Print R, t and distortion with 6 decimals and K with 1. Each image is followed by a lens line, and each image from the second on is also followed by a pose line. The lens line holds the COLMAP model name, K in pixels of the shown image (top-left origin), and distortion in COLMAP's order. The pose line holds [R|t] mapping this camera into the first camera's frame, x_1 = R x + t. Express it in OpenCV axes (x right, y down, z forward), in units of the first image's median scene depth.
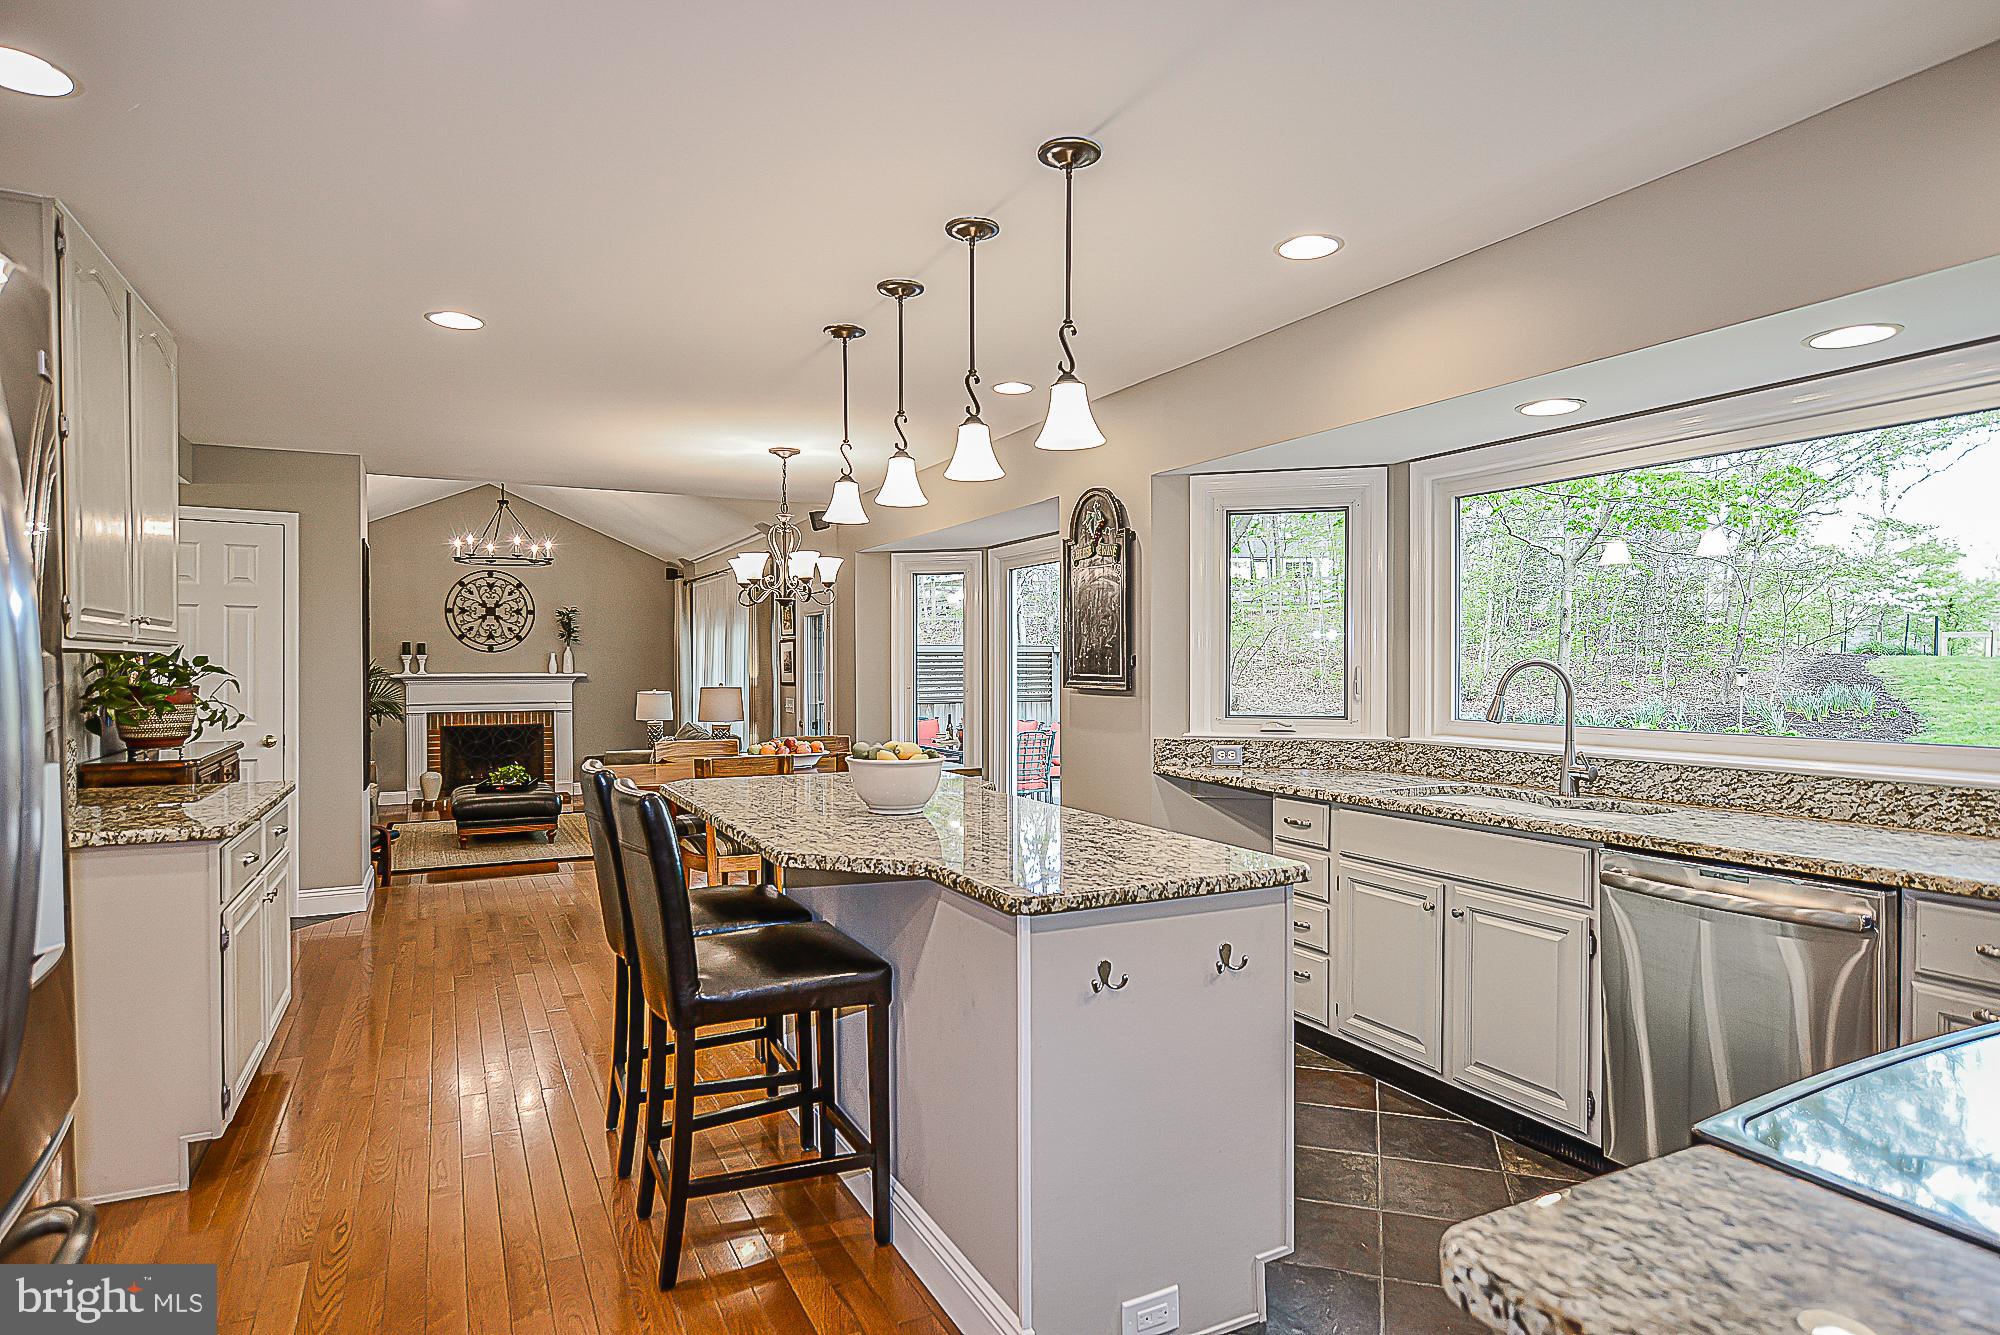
lens RADIAL K [[1097.7, 0, 997.9], [0, 1097.7, 673.4], [0, 0, 1]] dist [-0.023795, 0.018970]
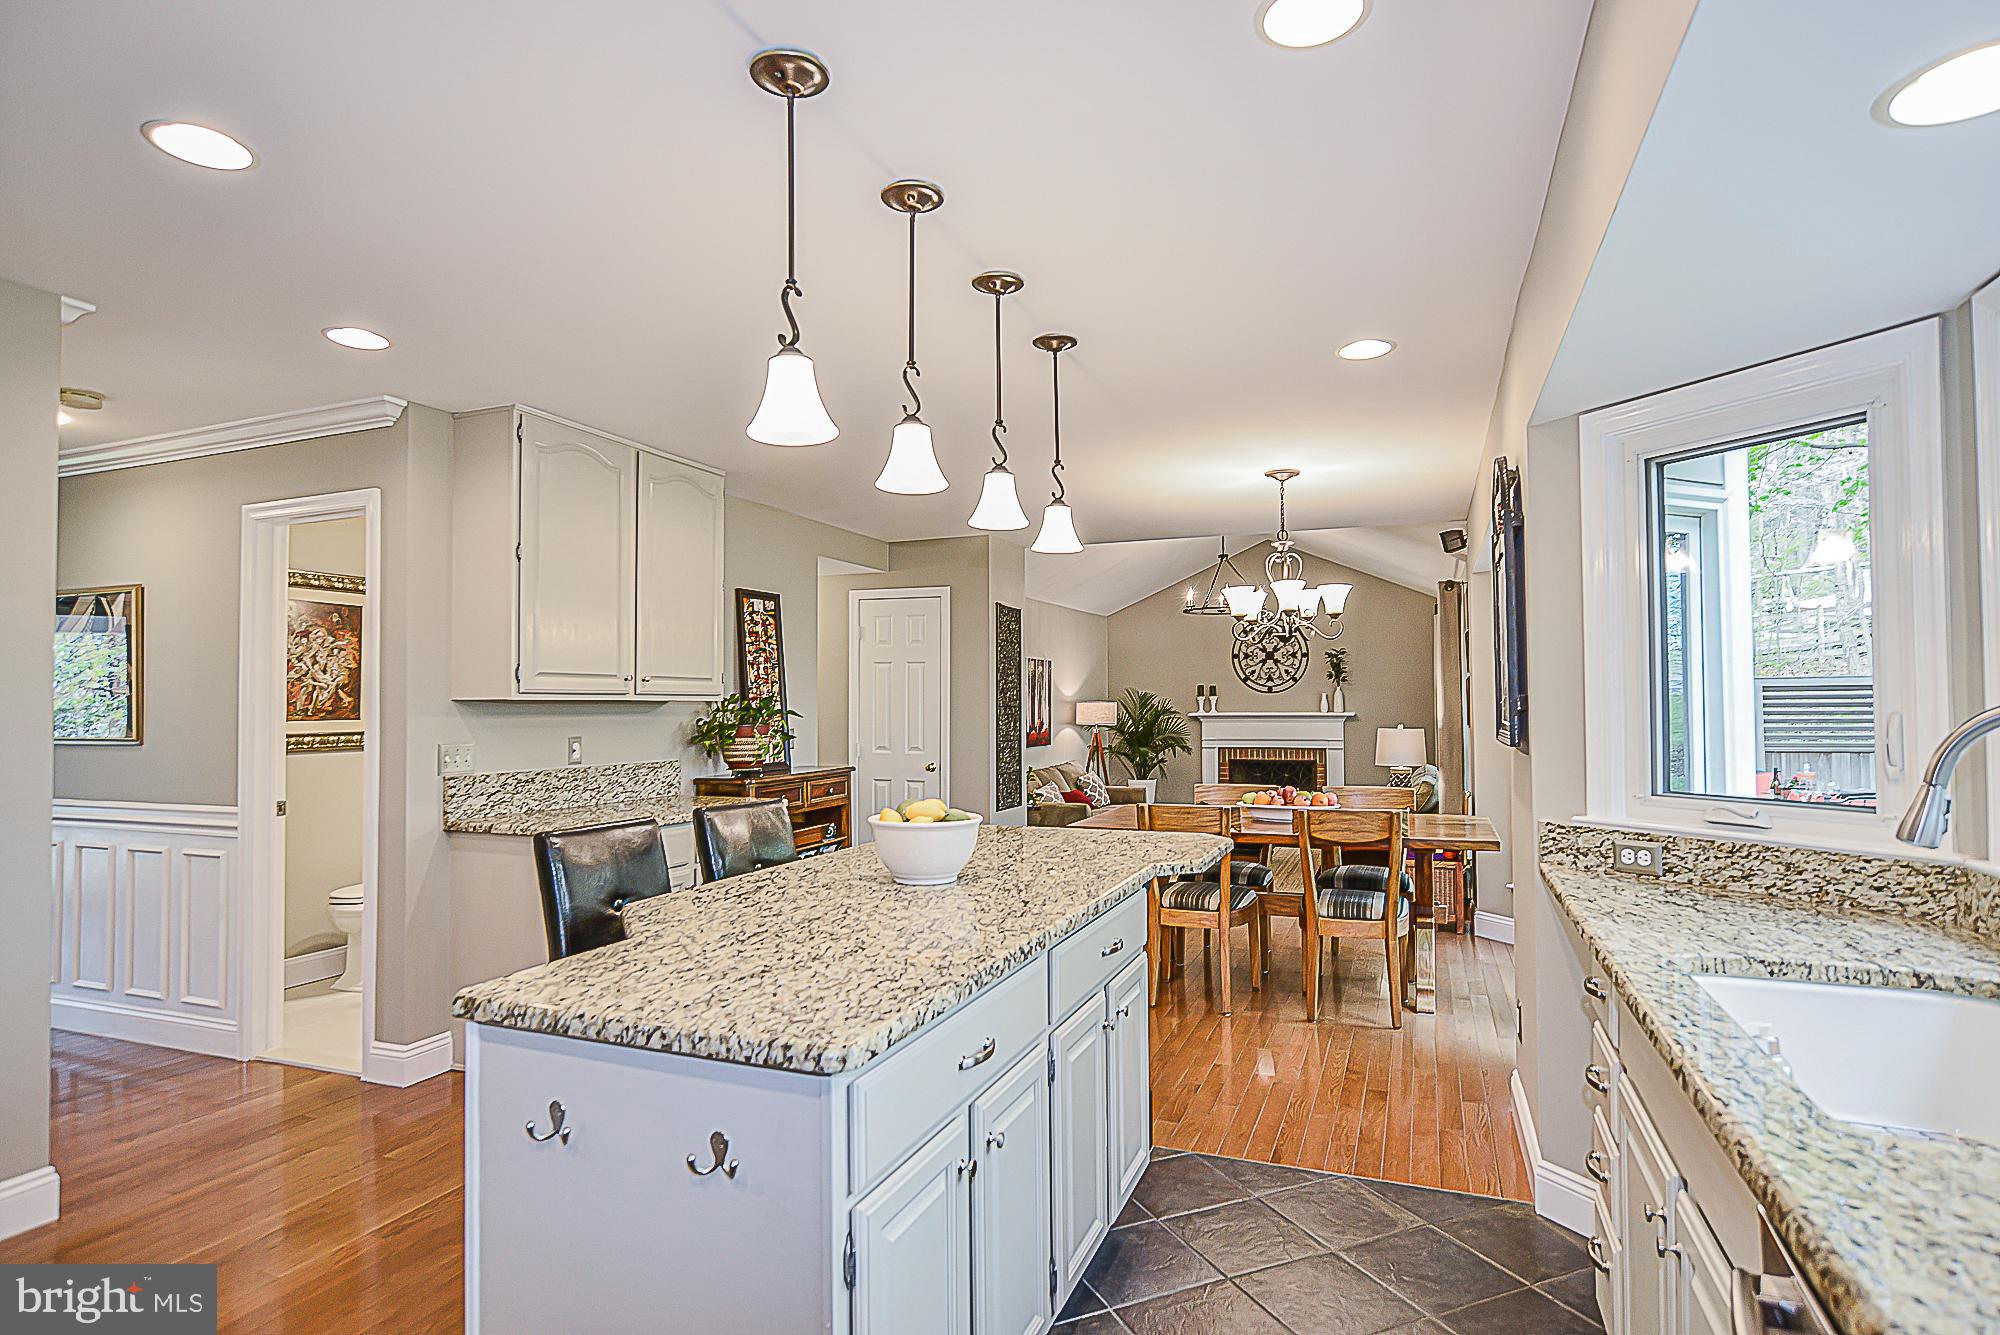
lens RADIAL K [[1034.3, 0, 1007.0], [0, 1034.3, 680.5], [0, 0, 1]] dist [-0.013621, 0.001007]
pose [[0.659735, -0.020509, -0.751219, 0.140034], [-0.000942, 0.999604, -0.028117, -0.002532], [0.751498, 0.019257, 0.659454, 0.122570]]
